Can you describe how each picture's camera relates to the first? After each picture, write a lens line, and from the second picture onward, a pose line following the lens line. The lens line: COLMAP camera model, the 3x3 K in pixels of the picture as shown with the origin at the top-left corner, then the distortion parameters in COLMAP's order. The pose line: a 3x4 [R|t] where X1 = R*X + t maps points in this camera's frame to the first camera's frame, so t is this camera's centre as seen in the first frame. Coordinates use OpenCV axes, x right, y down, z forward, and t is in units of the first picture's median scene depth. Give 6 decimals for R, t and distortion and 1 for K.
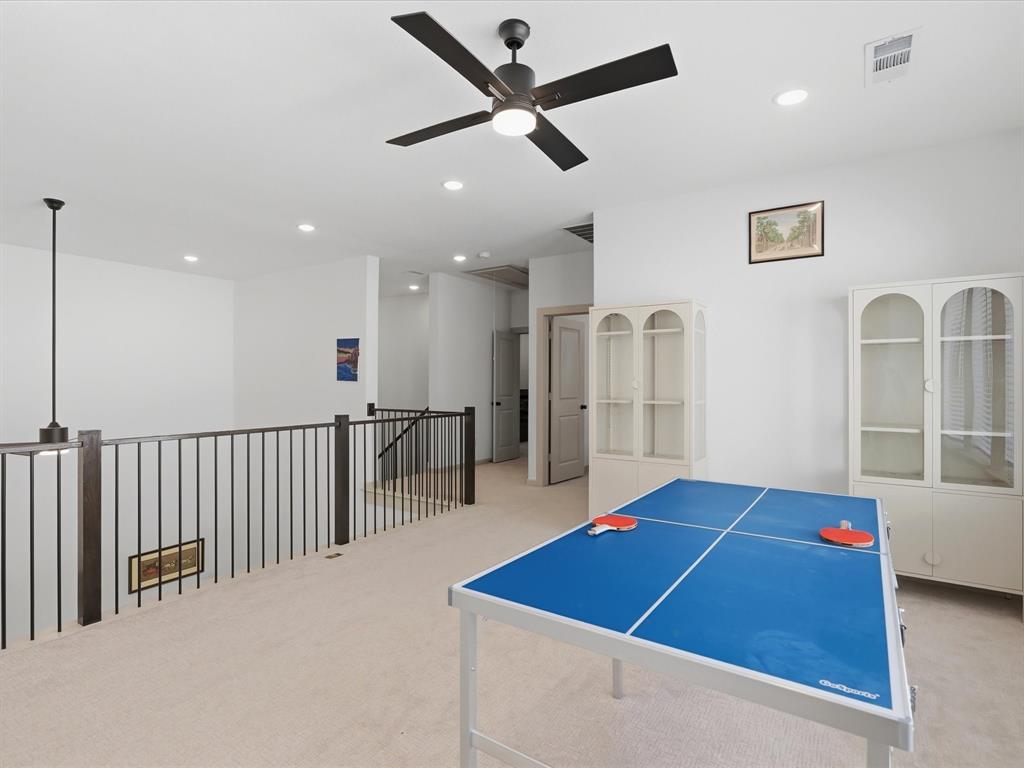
lens RADIAL K [[526.1, 0, 514.2], [0, 526.1, 381.3], [0, 0, 1]] dist [-0.008311, 0.003313]
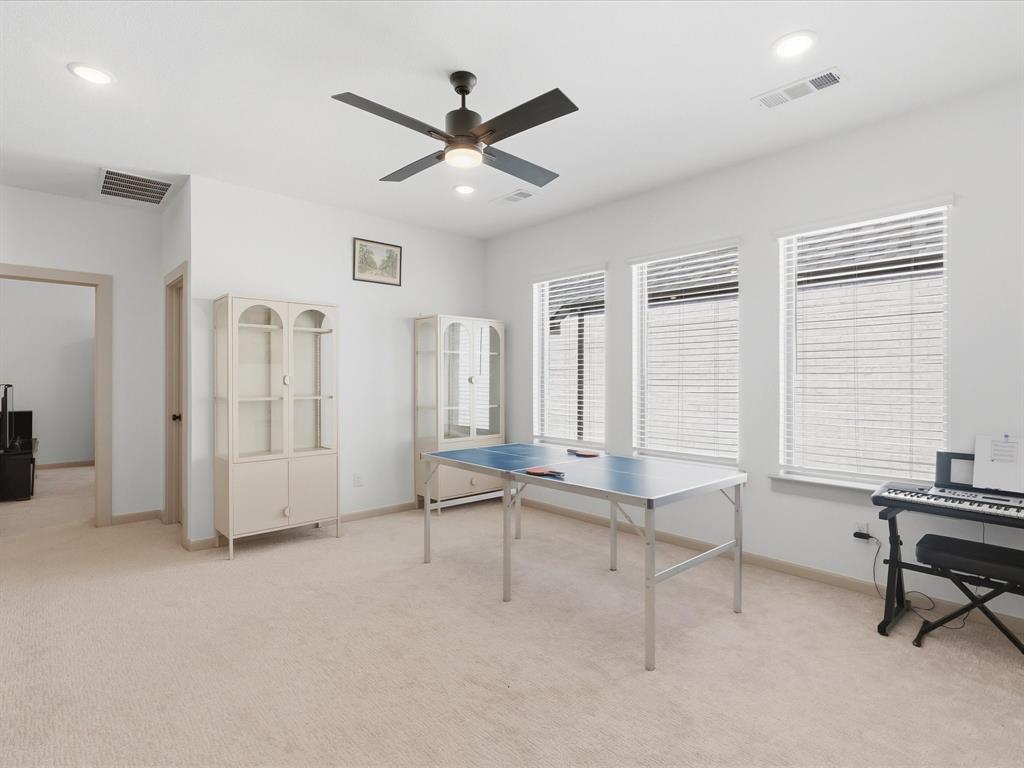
lens RADIAL K [[526.1, 0, 515.8], [0, 526.1, 382.1], [0, 0, 1]] dist [-0.008311, 0.003313]
pose [[0.232882, -0.009596, 0.972458, -0.656454], [0.003712, 0.999953, 0.008978, 0.001517], [-0.972498, 0.001519, 0.232907, 0.364545]]
